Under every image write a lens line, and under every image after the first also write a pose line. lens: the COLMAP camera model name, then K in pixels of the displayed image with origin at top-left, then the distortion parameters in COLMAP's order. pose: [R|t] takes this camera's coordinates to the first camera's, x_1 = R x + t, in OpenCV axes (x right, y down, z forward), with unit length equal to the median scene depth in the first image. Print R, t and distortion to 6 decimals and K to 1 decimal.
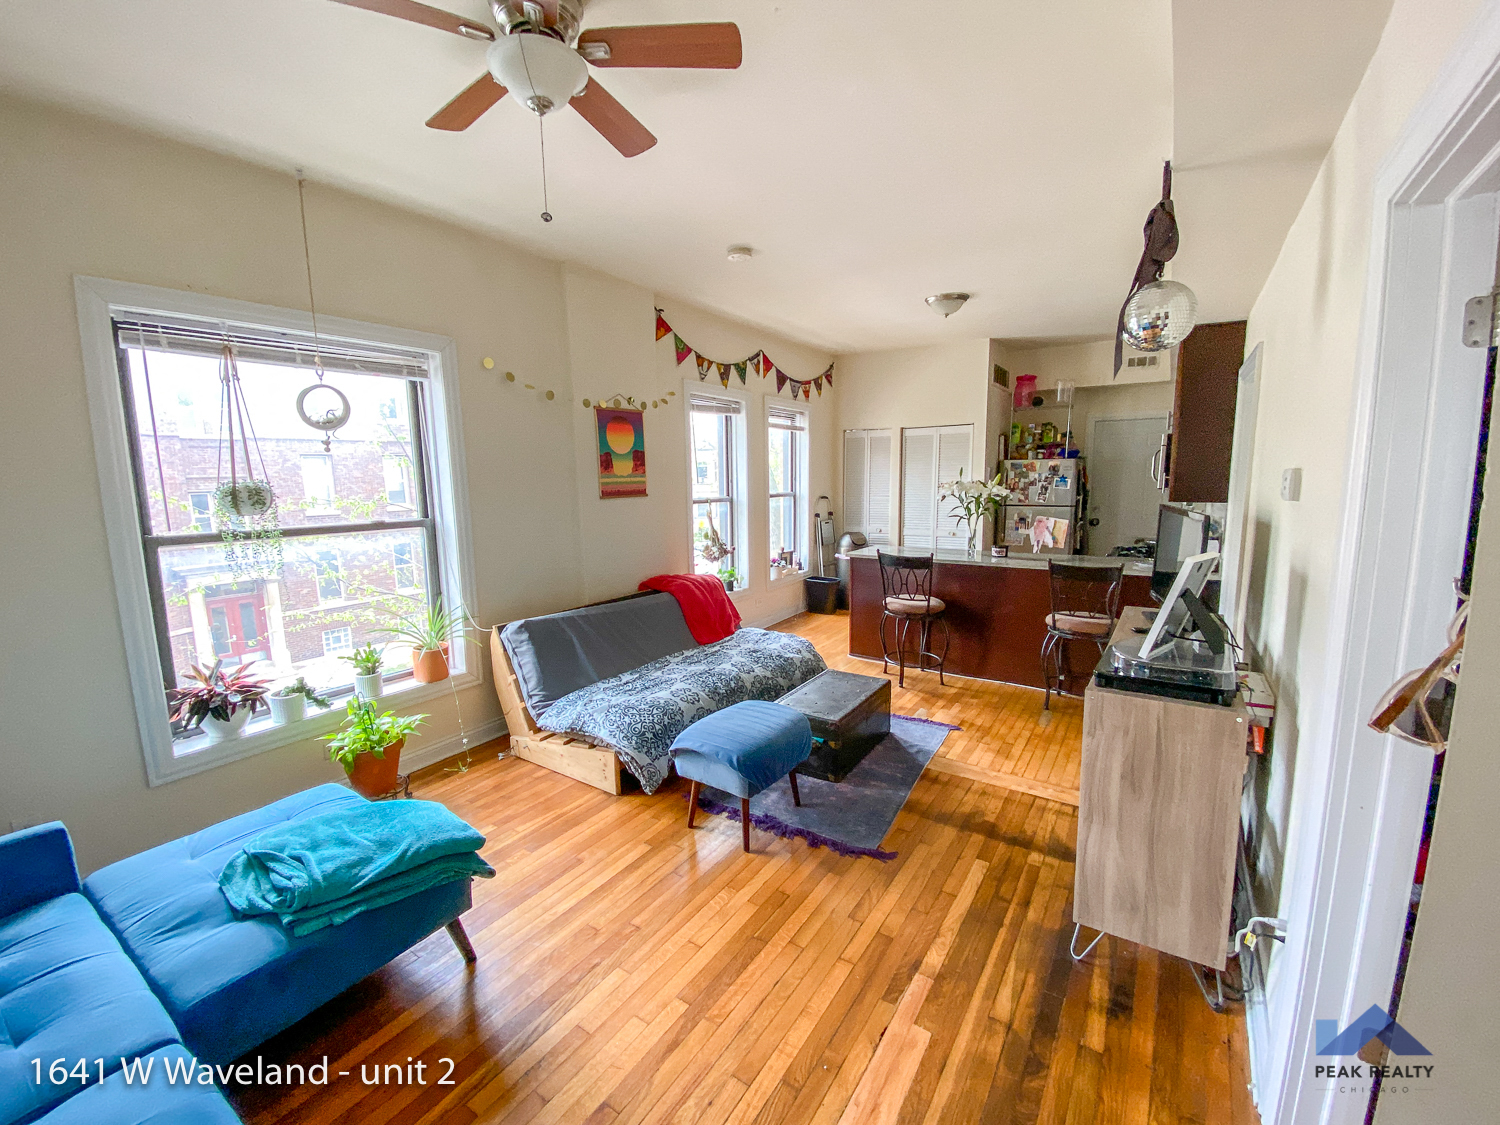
lens RADIAL K [[613.8, 0, 750.0], [0, 613.8, 562.5], [0, 0, 1]] dist [0.075456, -0.000031]
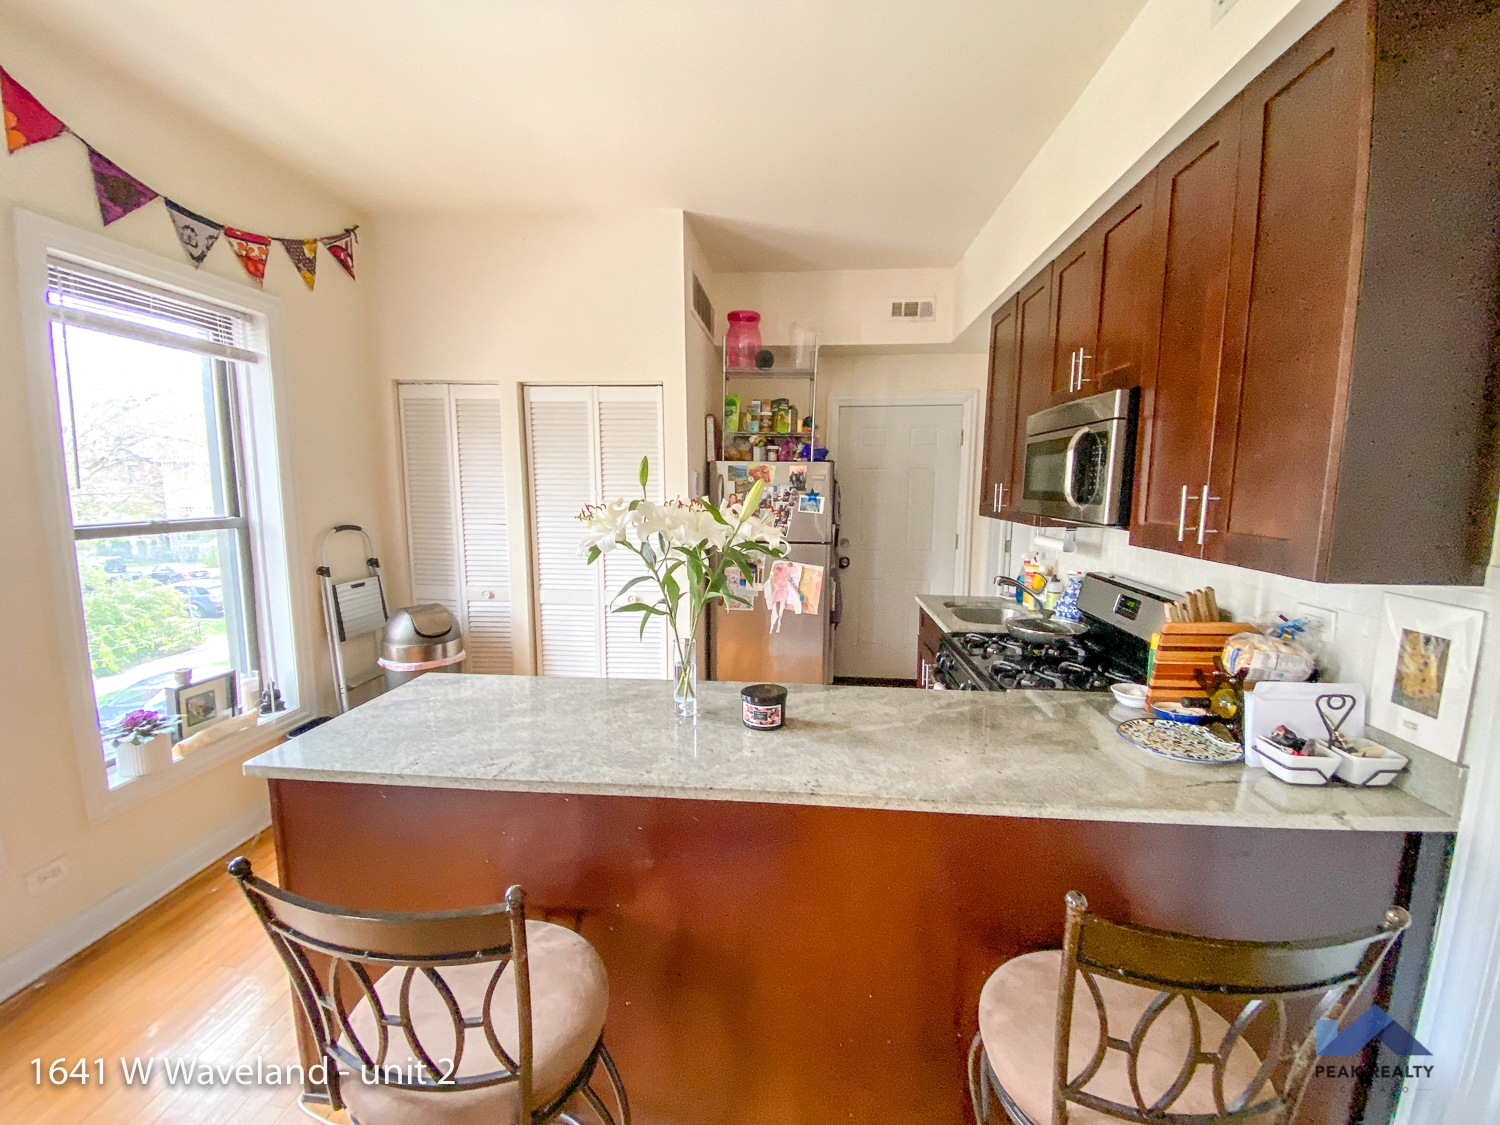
lens RADIAL K [[594.8, 0, 750.0], [0, 594.8, 562.5], [0, 0, 1]] dist [0.025459, -0.000029]
pose [[0.878867, -0.041598, 0.475250, 0.182464], [0.048270, 0.998833, -0.001840, -0.072979], [-0.474619, 0.024558, 0.879849, 0.534585]]
